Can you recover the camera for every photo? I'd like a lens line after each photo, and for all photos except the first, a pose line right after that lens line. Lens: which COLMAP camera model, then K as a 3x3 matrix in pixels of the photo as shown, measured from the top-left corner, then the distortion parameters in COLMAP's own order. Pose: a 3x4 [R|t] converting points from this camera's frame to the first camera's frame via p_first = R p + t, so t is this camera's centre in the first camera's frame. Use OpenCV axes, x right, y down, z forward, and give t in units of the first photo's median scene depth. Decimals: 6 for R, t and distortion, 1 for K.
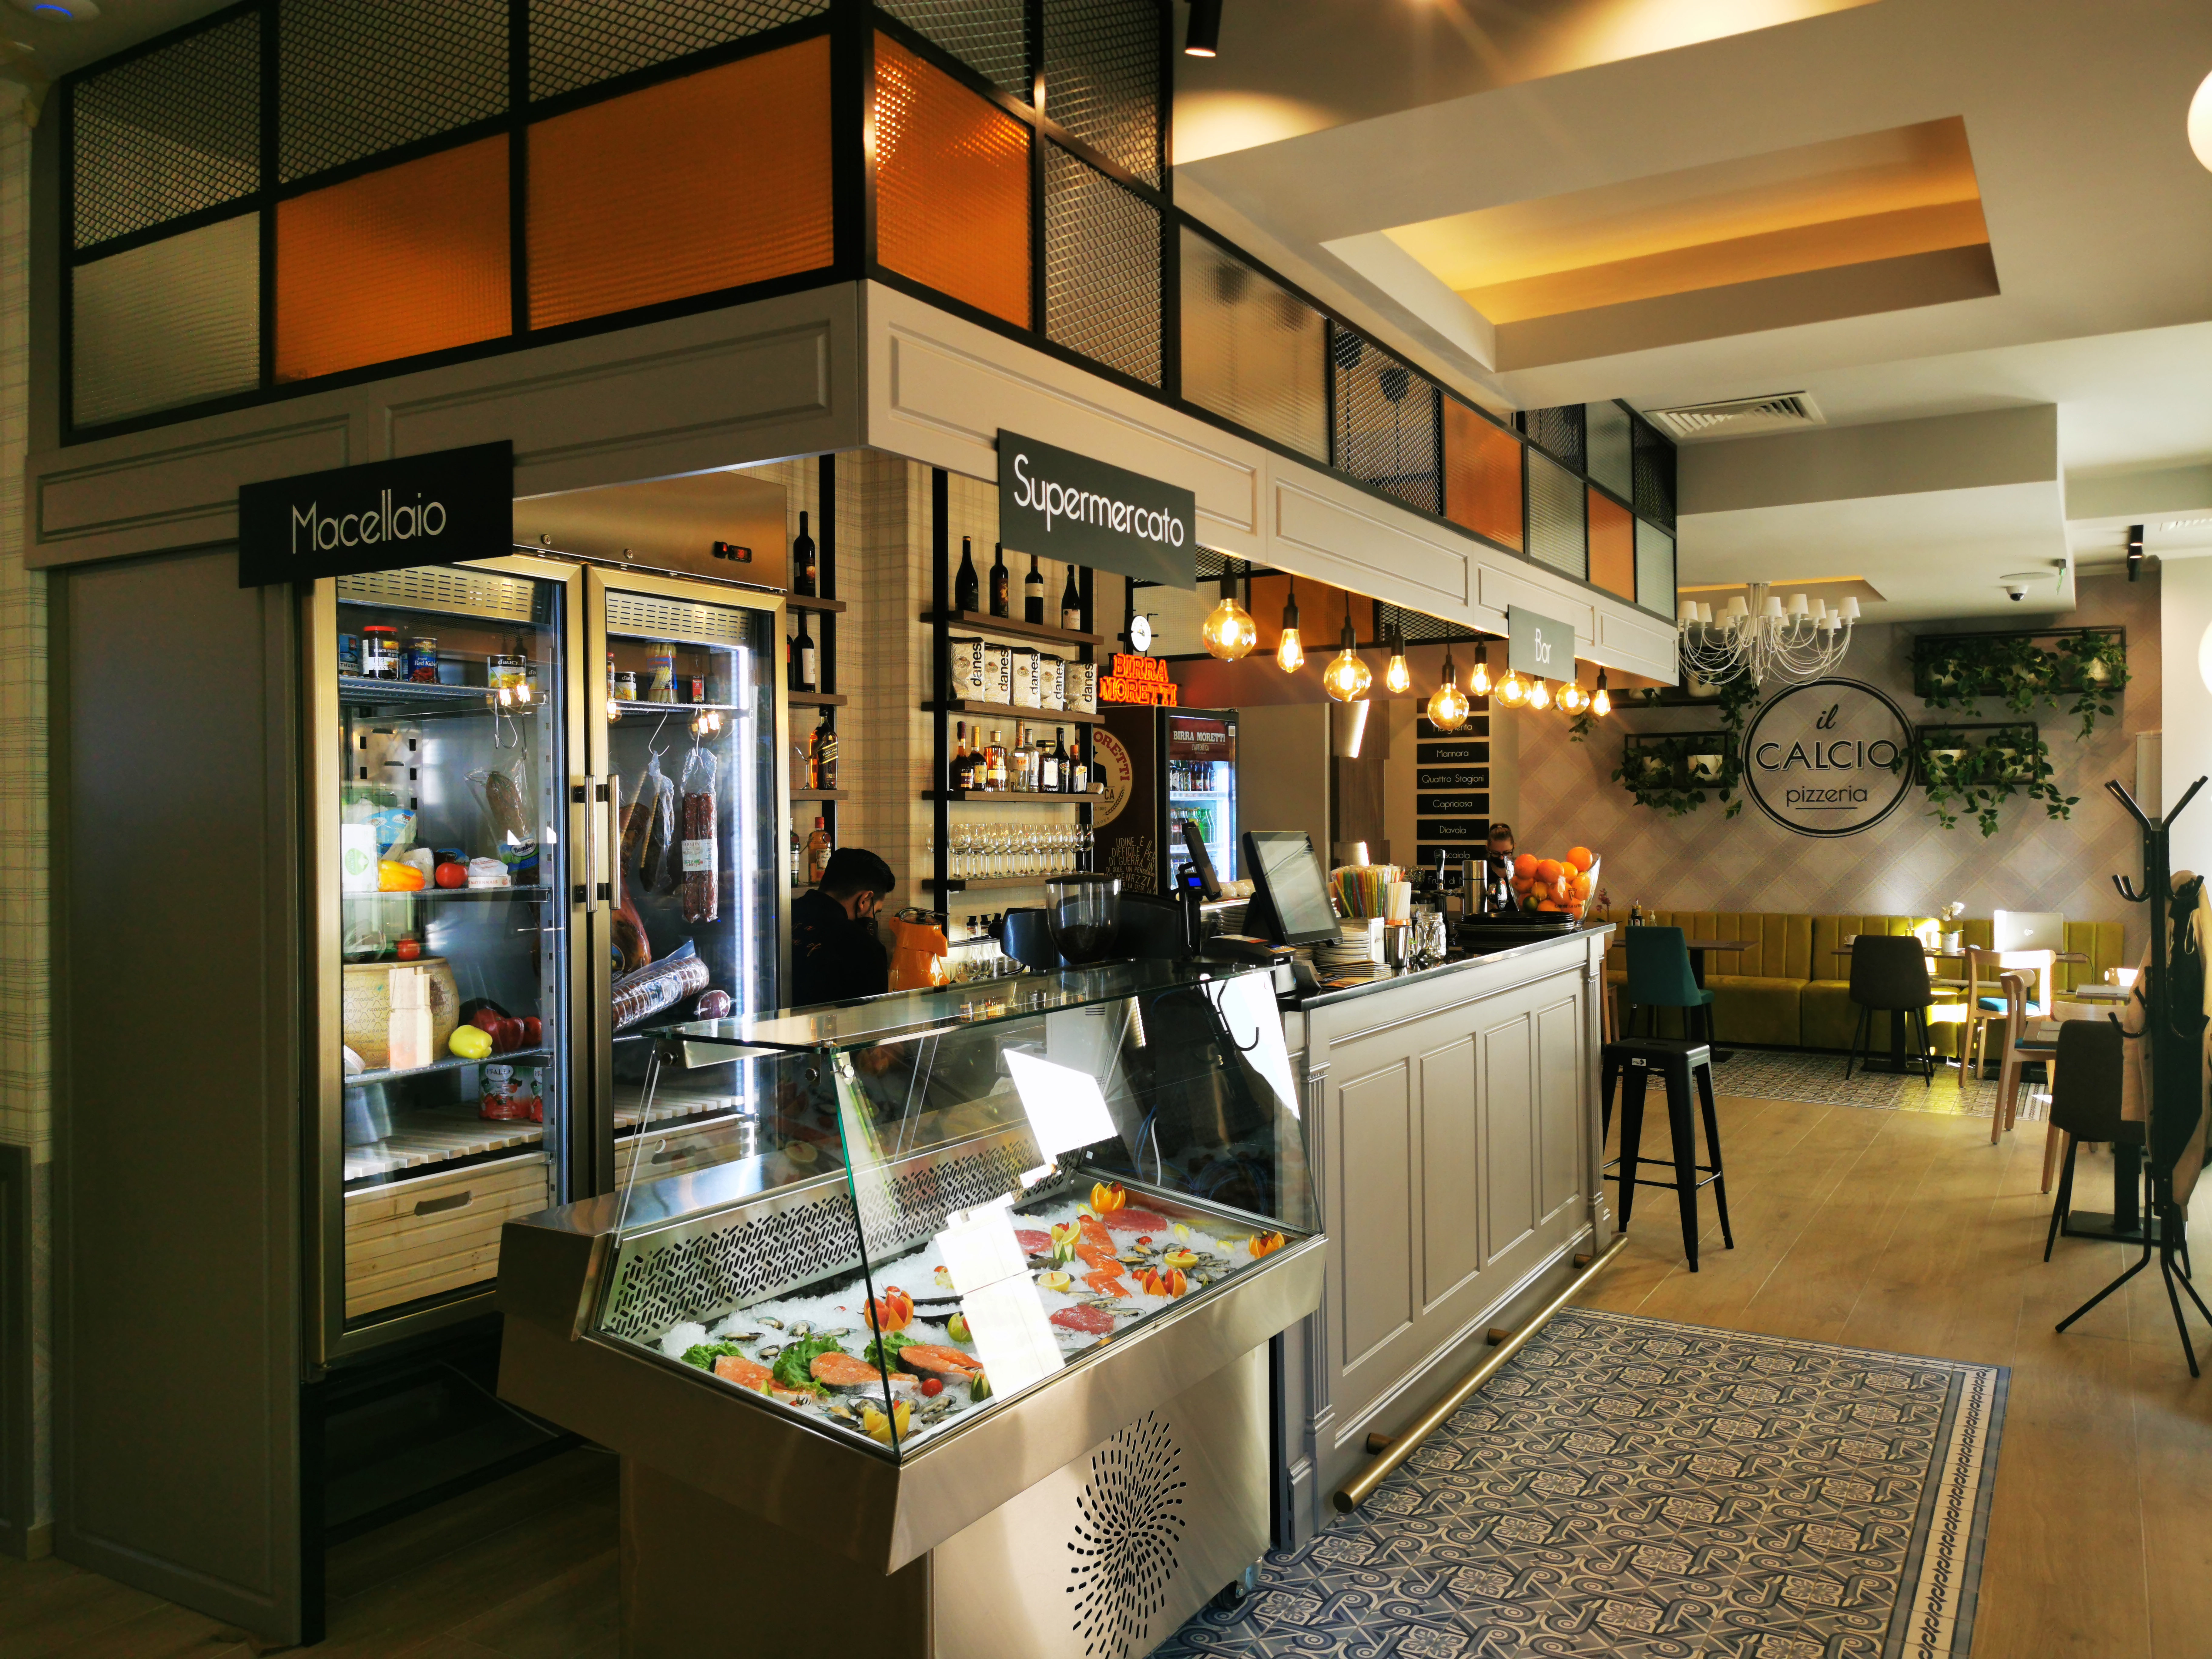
lens RADIAL K [[1710.5, 0, 1043.2], [0, 1710.5, 820.6], [0, 0, 1]] dist [0.024915, -0.056238]
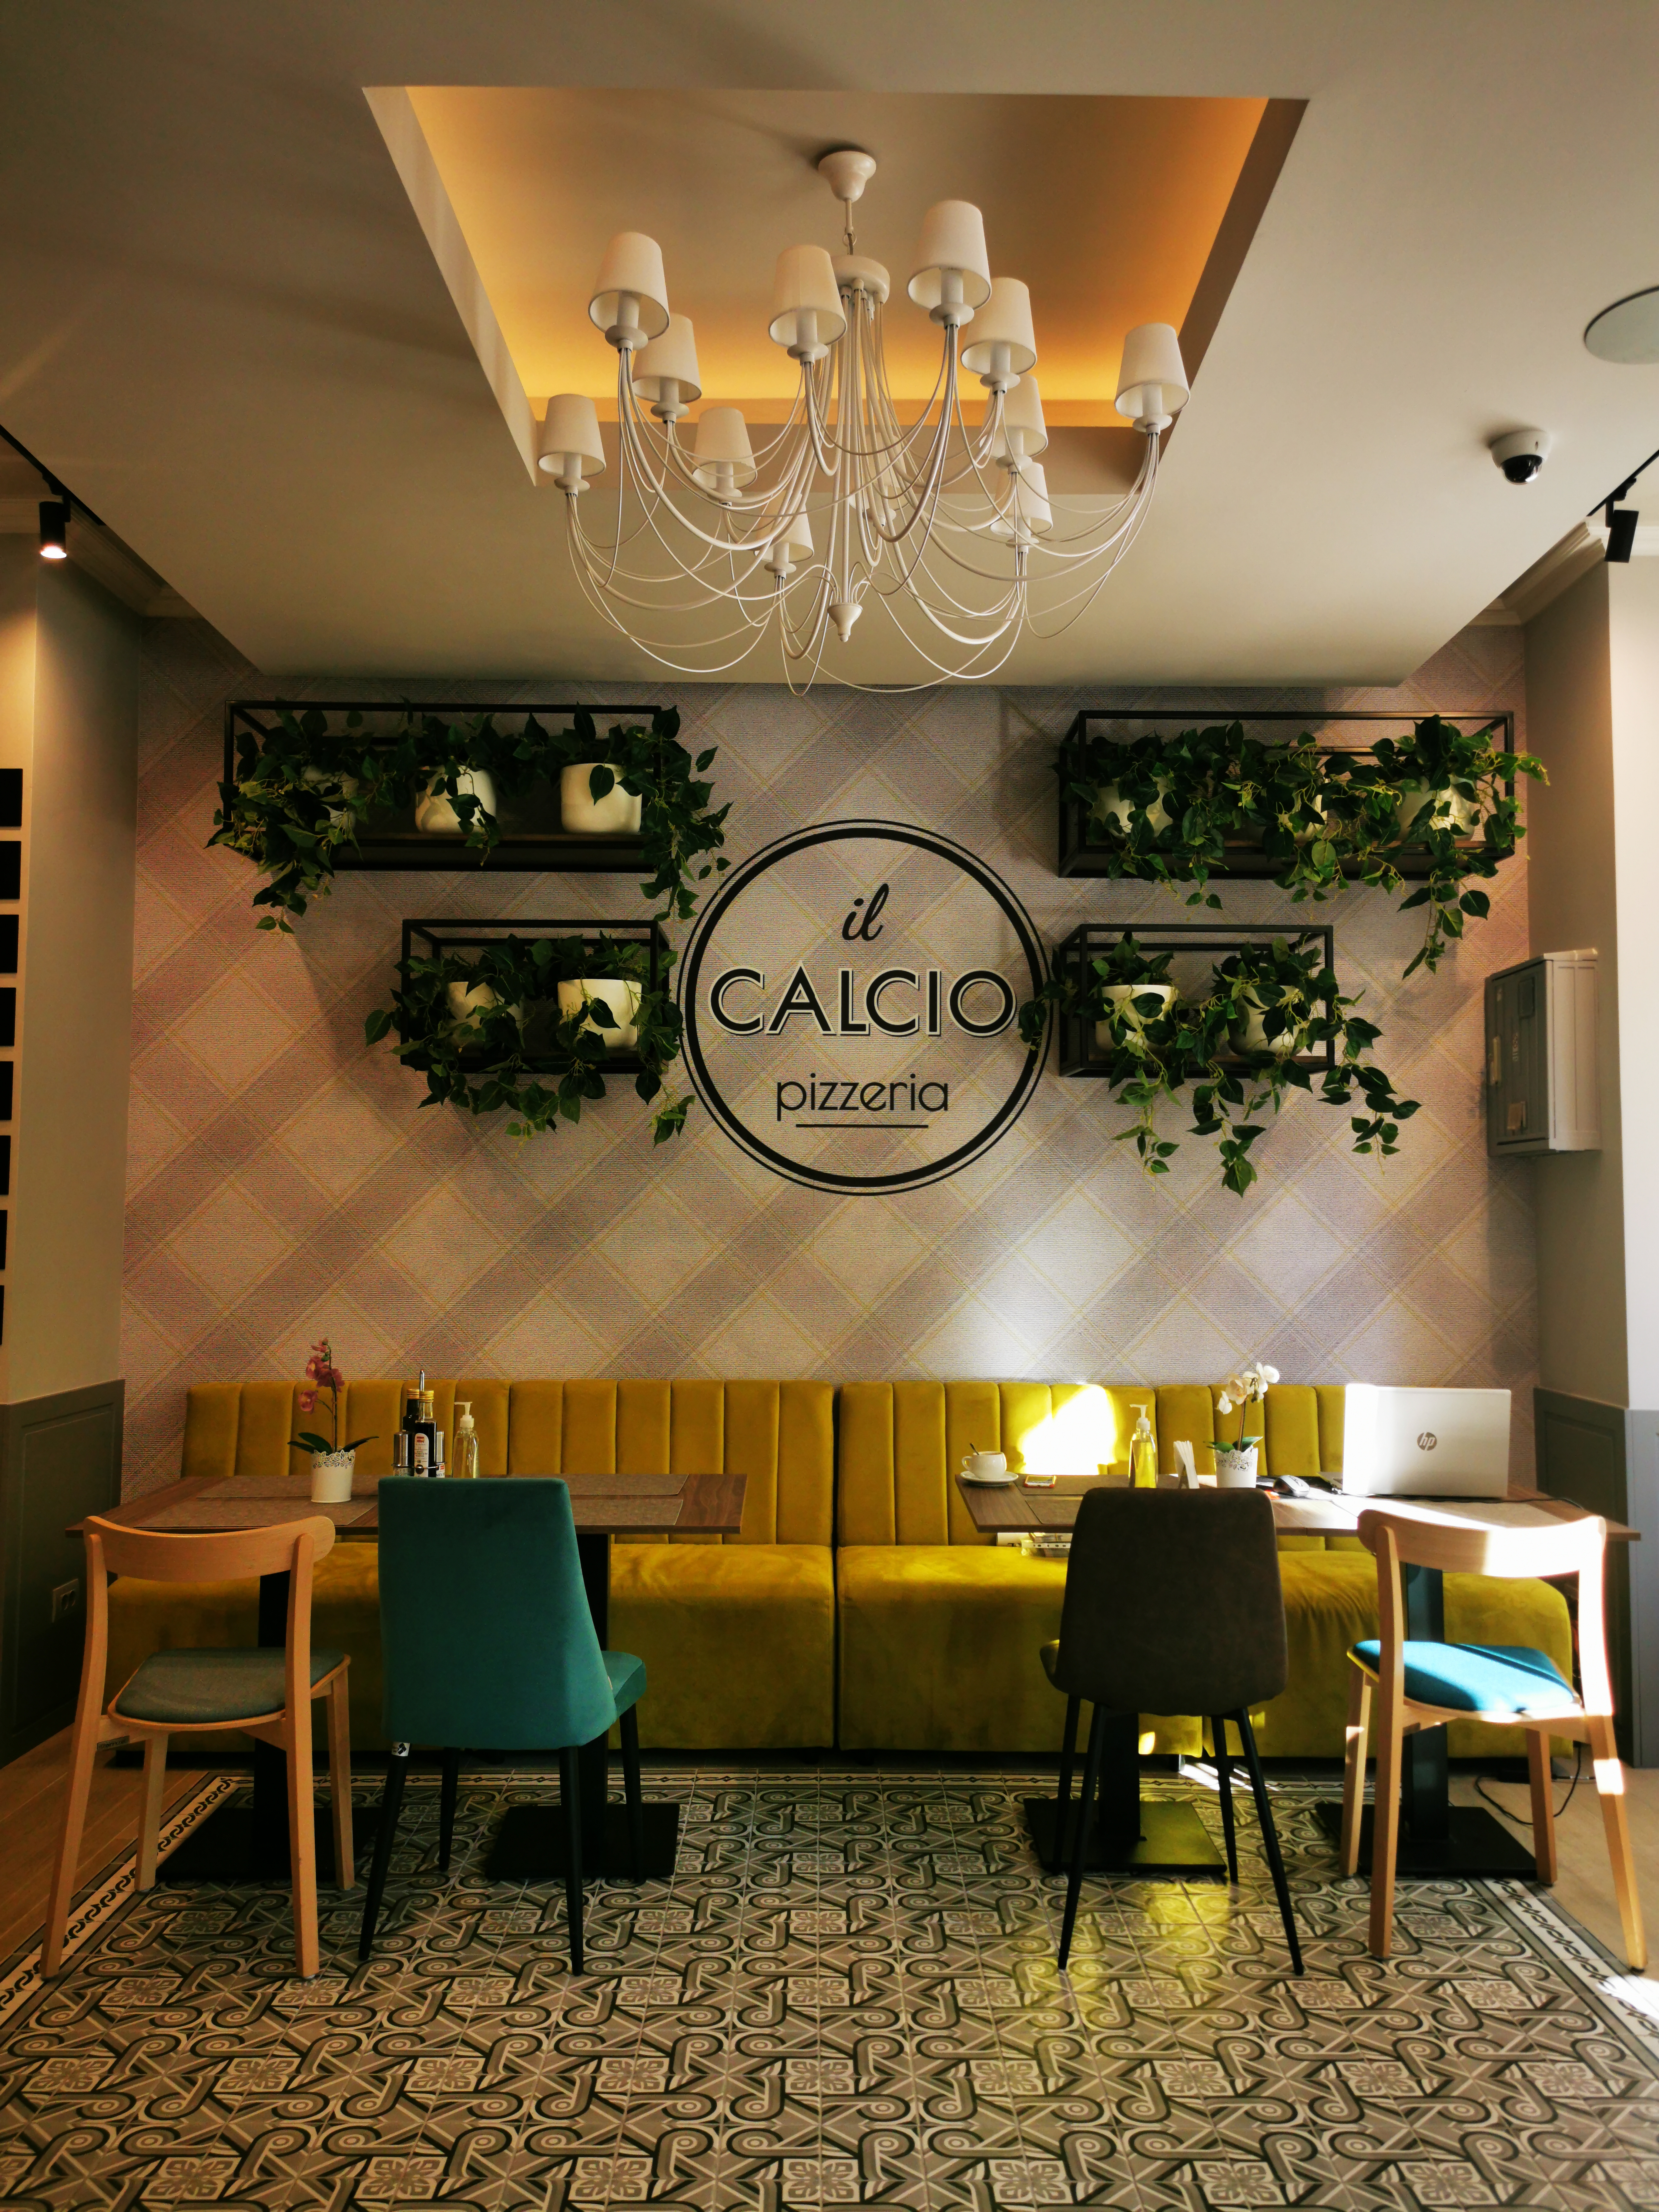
lens RADIAL K [[1710.5, 0, 825.9], [0, 1710.5, 1100.1], [0, 0, 1]] dist [0.024915, -0.056238]
pose [[0.850604, 0.034868, 0.524650, 0.227838], [-0.006185, 0.998393, -0.056324, 0.010345], [-0.525771, 0.044664, 0.849453, 0.648244]]
